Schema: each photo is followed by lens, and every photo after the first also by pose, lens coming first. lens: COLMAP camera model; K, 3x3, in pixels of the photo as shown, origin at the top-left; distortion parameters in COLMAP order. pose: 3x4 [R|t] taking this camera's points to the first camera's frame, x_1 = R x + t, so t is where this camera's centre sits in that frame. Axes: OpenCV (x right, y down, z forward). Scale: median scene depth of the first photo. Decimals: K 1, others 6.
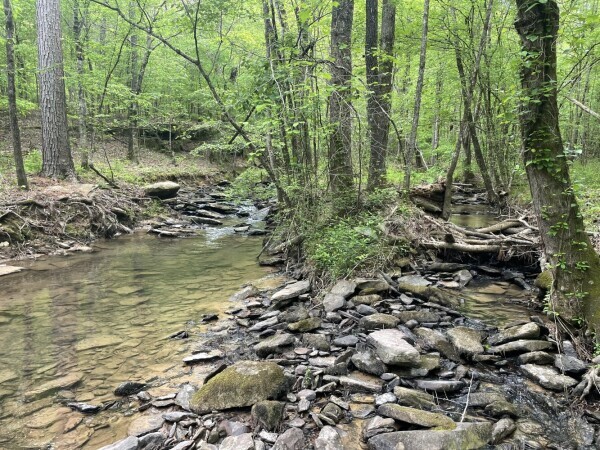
lens RADIAL K [[457.3, 0, 295.5], [0, 457.3, 225.4], [0, 0, 1]] dist [0.060436, -0.063726]
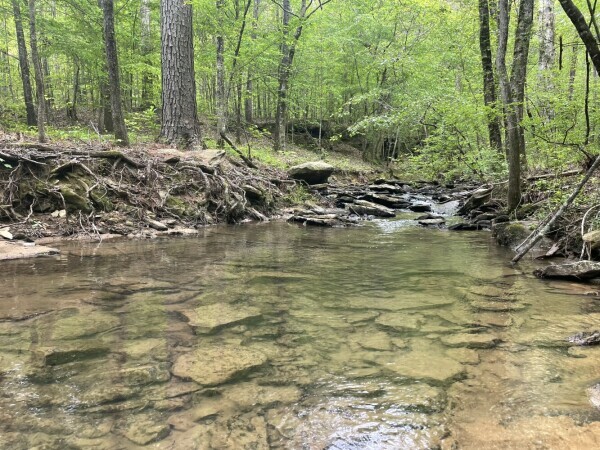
lens RADIAL K [[457.3, 0, 300.2], [0, 457.3, 226.4], [0, 0, 1]] dist [0.060436, -0.063726]
pose [[0.955839, 0.034743, -0.291830, -0.112872], [-0.045391, 0.998525, -0.029793, 0.044049], [0.290364, 0.041724, 0.956006, 0.377166]]
